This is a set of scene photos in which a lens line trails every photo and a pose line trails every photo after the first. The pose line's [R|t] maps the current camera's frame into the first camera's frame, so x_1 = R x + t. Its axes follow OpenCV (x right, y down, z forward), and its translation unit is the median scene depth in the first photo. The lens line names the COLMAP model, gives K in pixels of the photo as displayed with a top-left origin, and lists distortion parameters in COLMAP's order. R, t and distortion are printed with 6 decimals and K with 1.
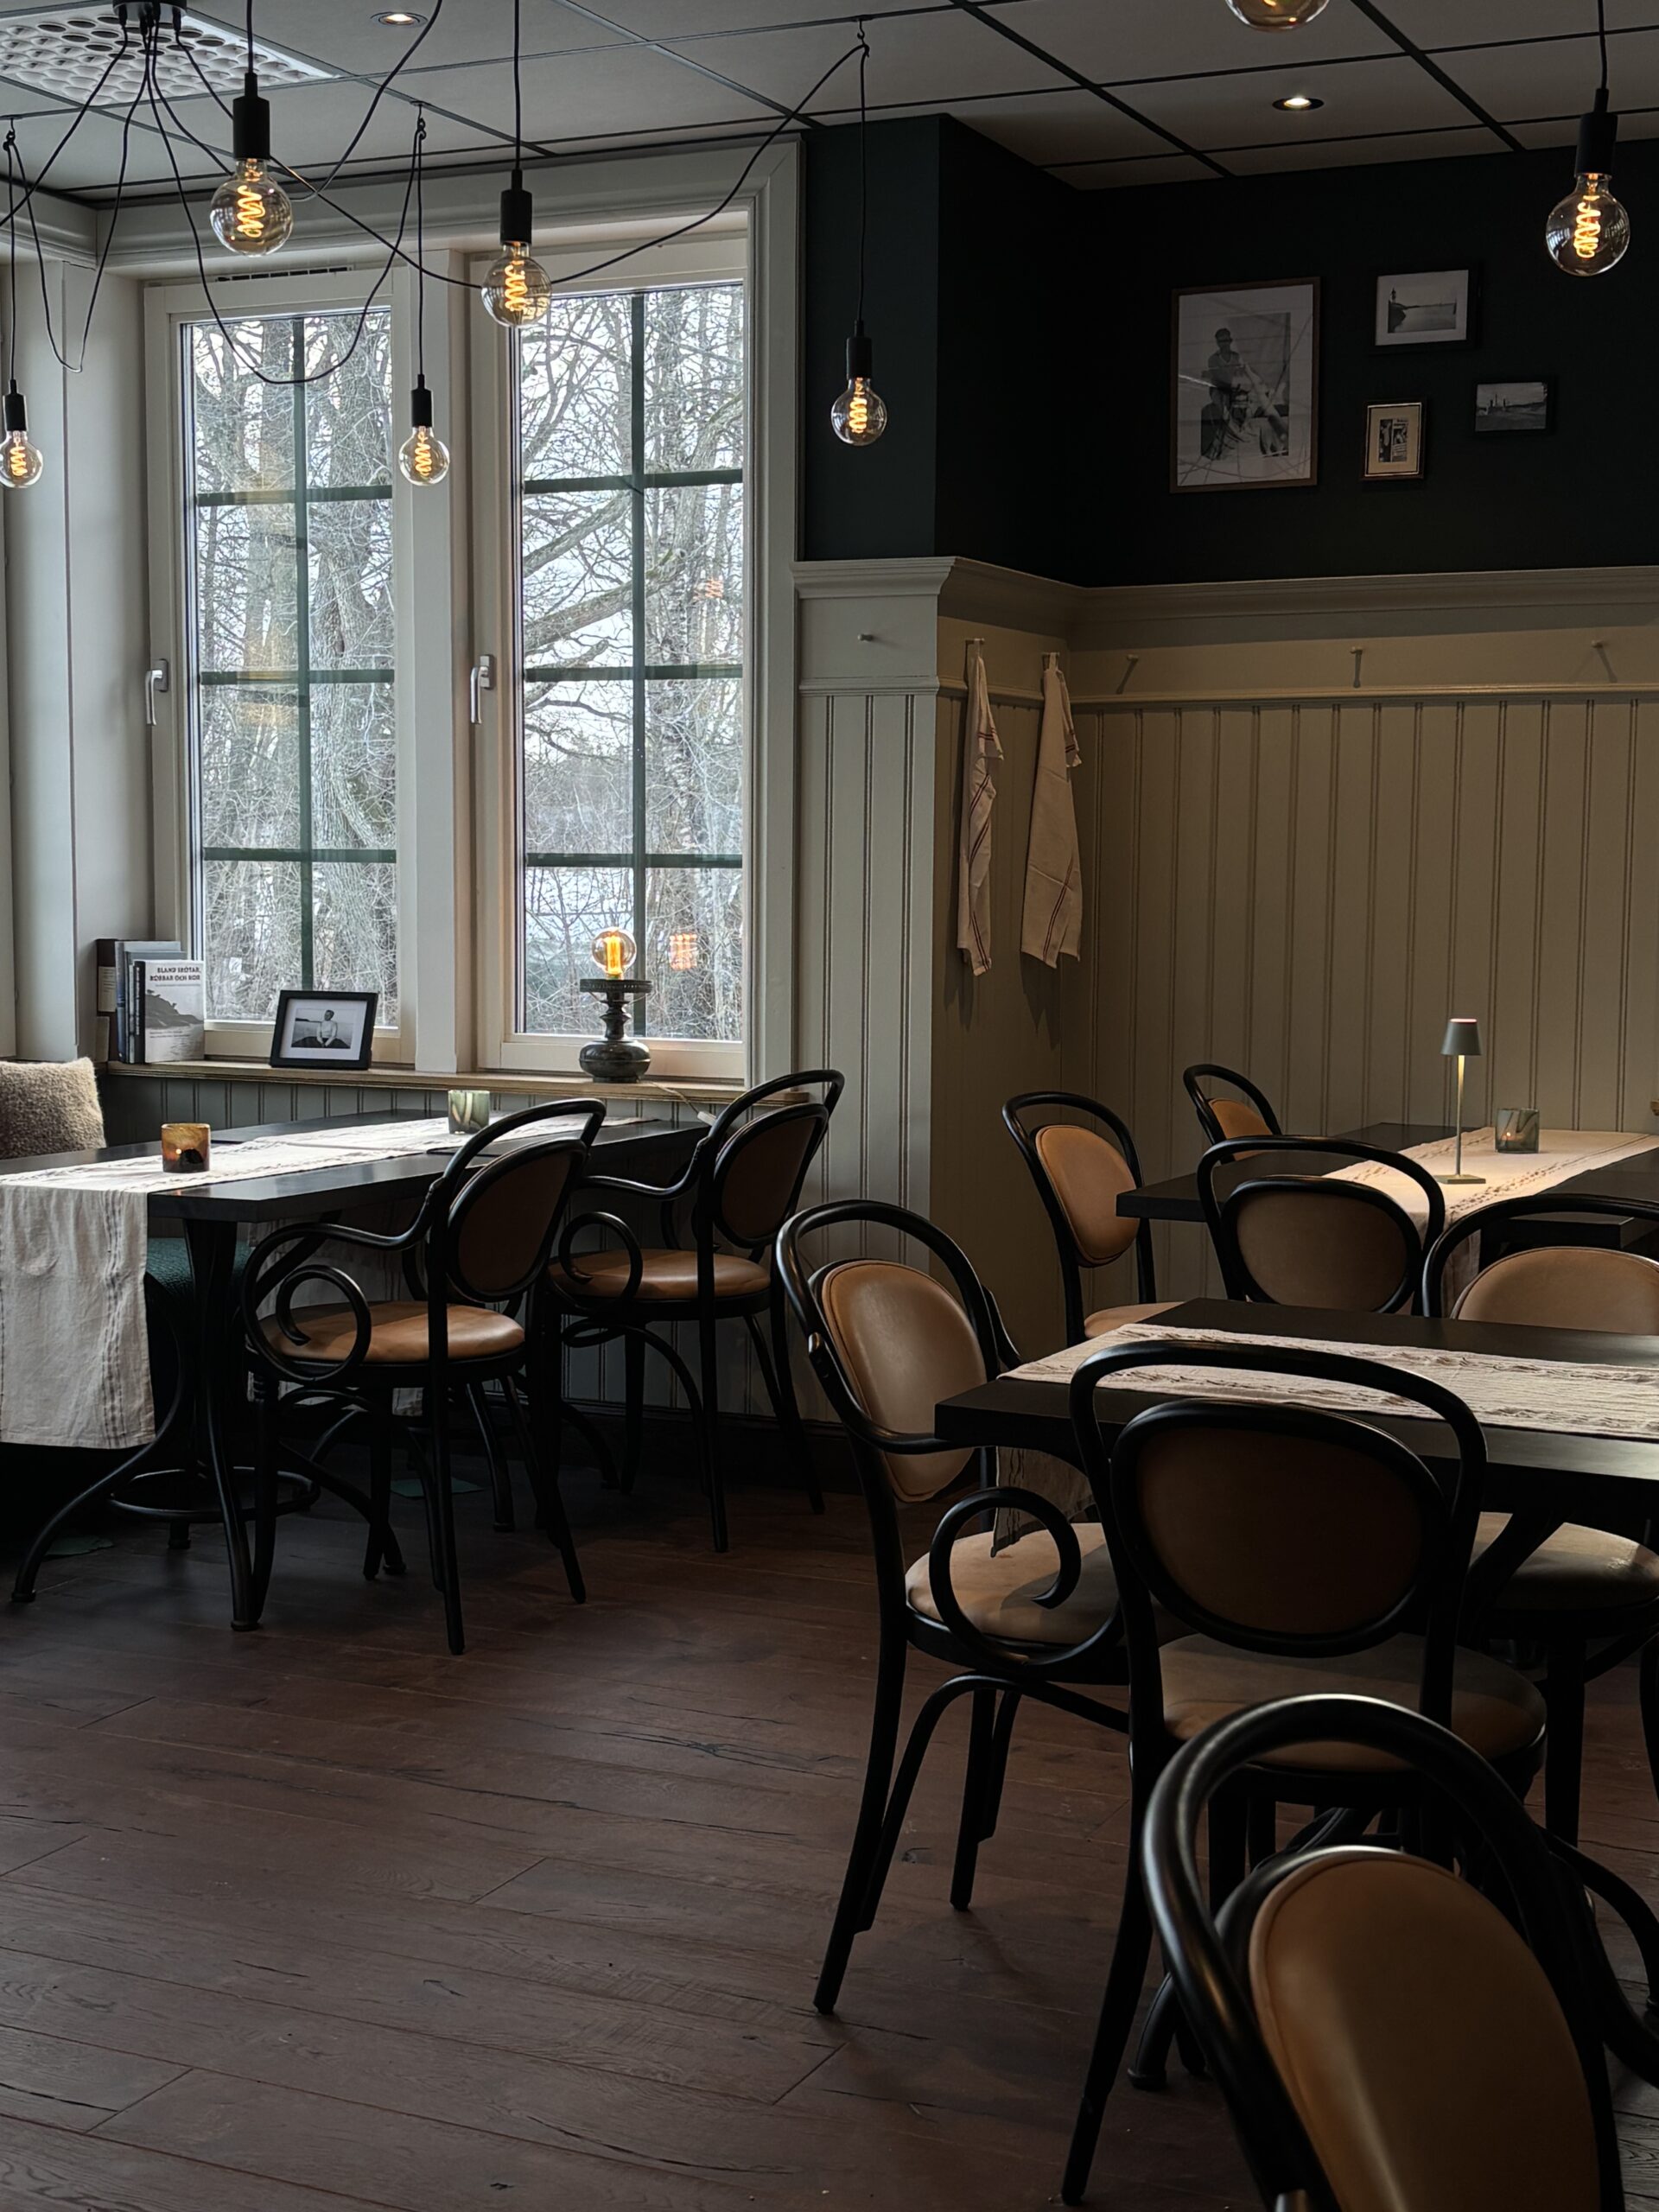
lens RADIAL K [[2998.0, 0, 829.5], [0, 2998.0, 1106.0], [0, 0, 1]] dist [0.267335, -1.209568]
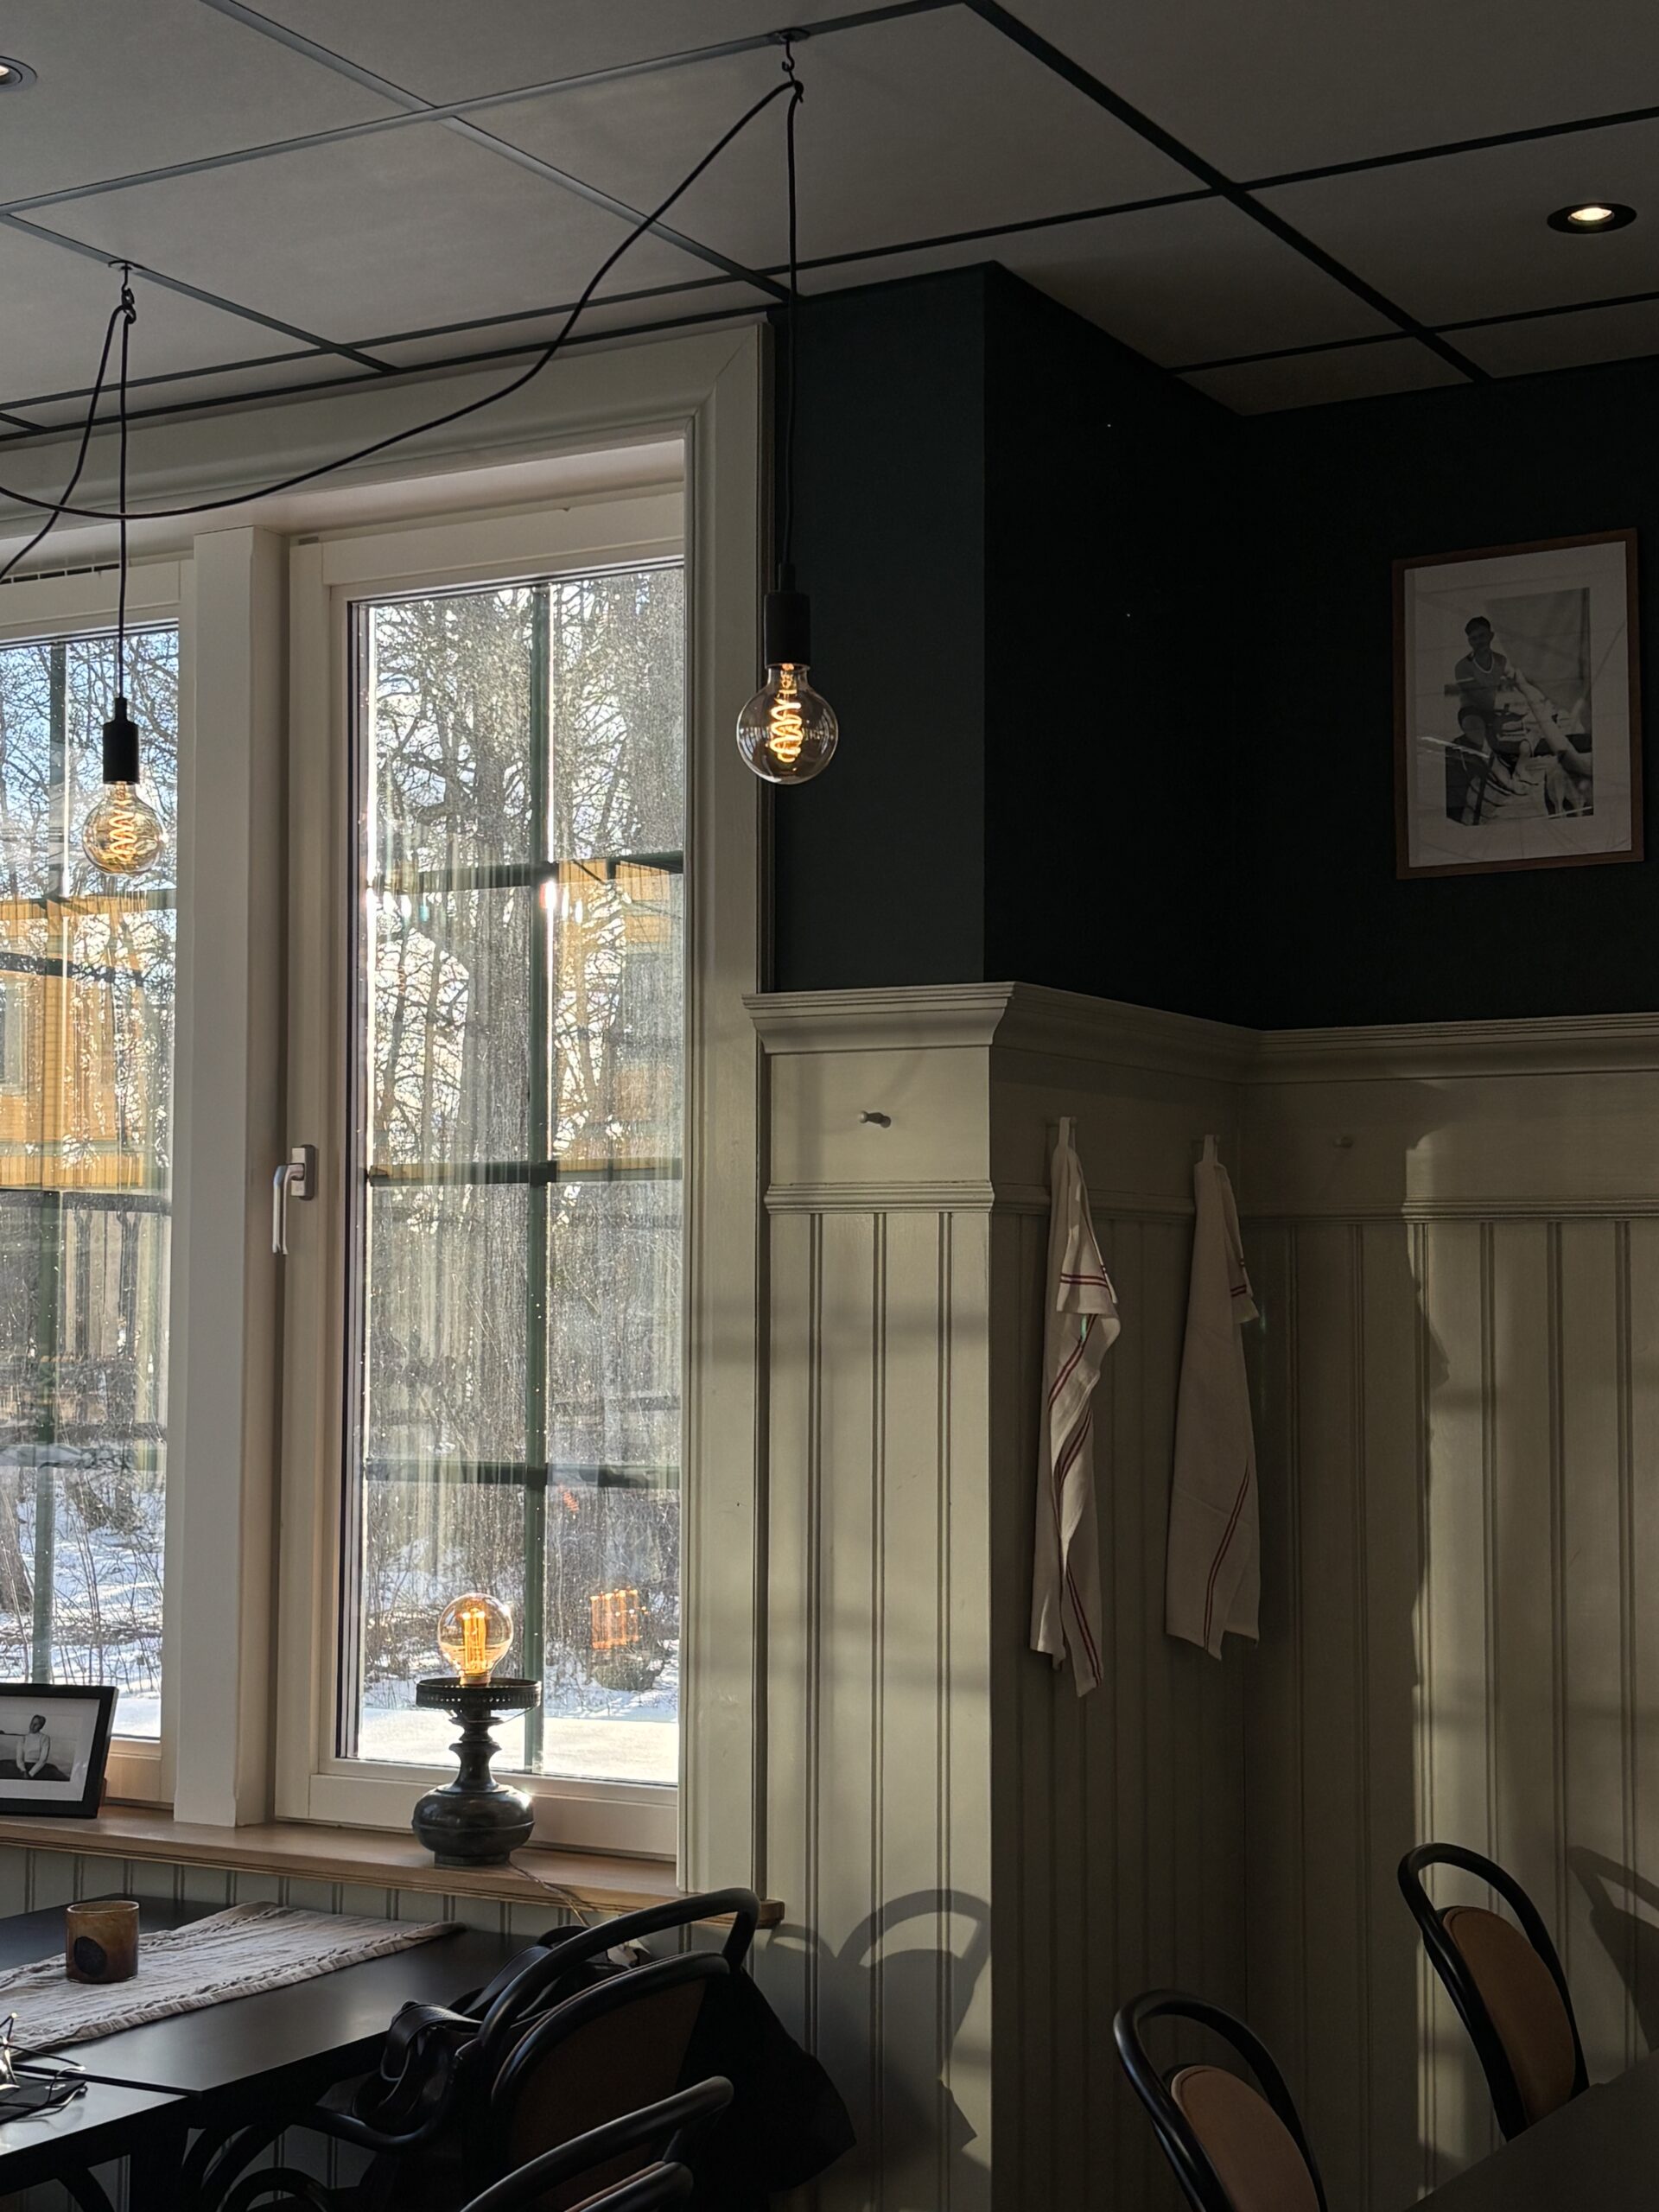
lens RADIAL K [[3094.5, 0, 829.5], [0, 3094.5, 1106.0], [0, 0, 1]] dist [0.157875, -0.789336]
pose [[0.995656, -0.006953, -0.092852, 0.057536], [-0.006334, 0.989840, -0.142044, -0.068678], [0.092896, 0.142015, 0.985496, 0.386205]]
